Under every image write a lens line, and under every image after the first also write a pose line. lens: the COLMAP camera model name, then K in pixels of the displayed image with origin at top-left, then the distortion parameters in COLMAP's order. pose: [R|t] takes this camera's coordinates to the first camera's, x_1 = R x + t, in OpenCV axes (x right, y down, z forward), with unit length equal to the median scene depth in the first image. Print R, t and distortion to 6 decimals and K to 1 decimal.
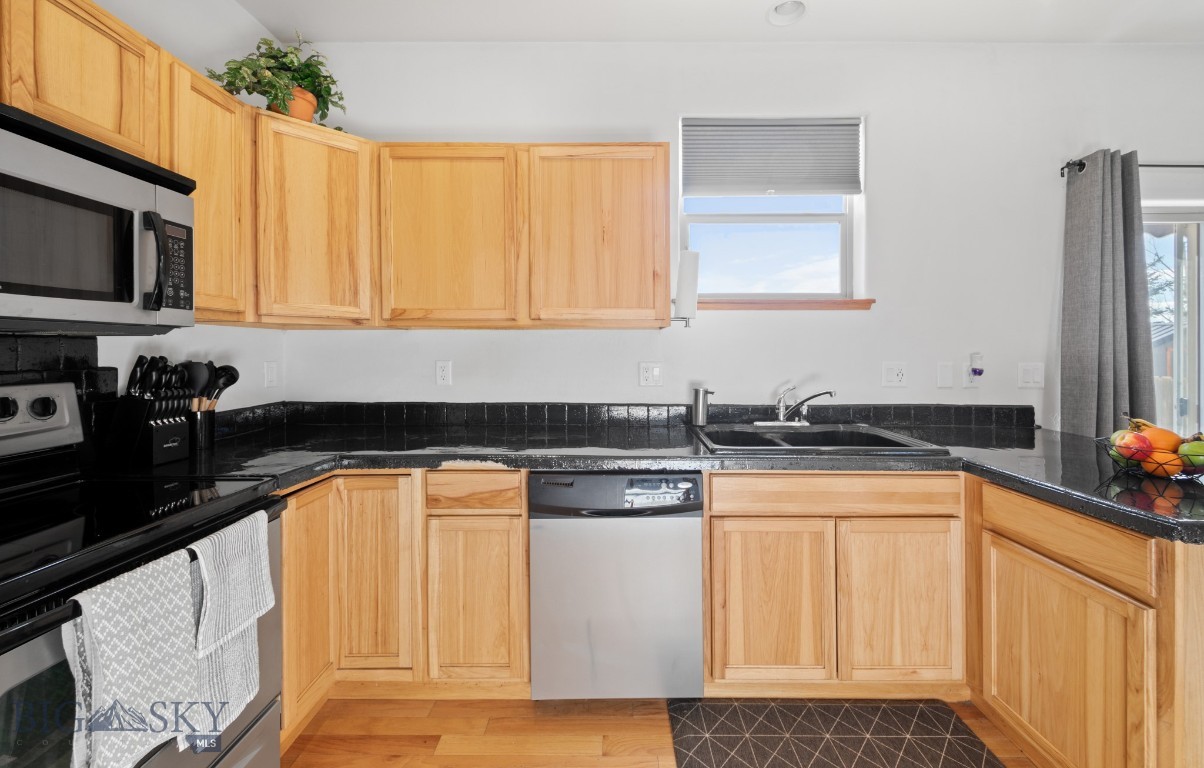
lens RADIAL K [[457.3, 0, 614.4], [0, 457.3, 343.5], [0, 0, 1]] dist [0.015067, -0.004920]
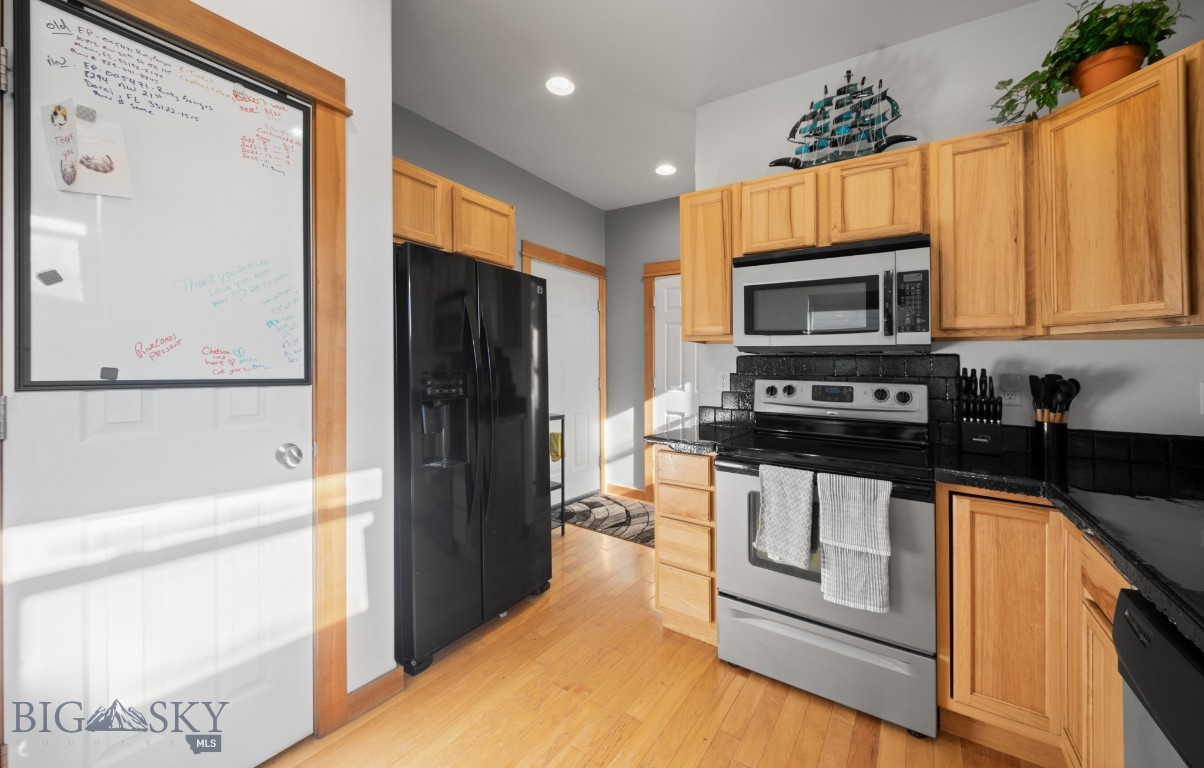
lens RADIAL K [[457.3, 0, 624.4], [0, 457.3, 375.1], [0, 0, 1]] dist [0.015067, -0.004920]
pose [[-0.536614, 0.000294, -0.843828, 0.517596], [-0.006593, 0.999968, 0.004542, 0.039523], [0.843802, 0.008001, -0.536595, 0.743566]]
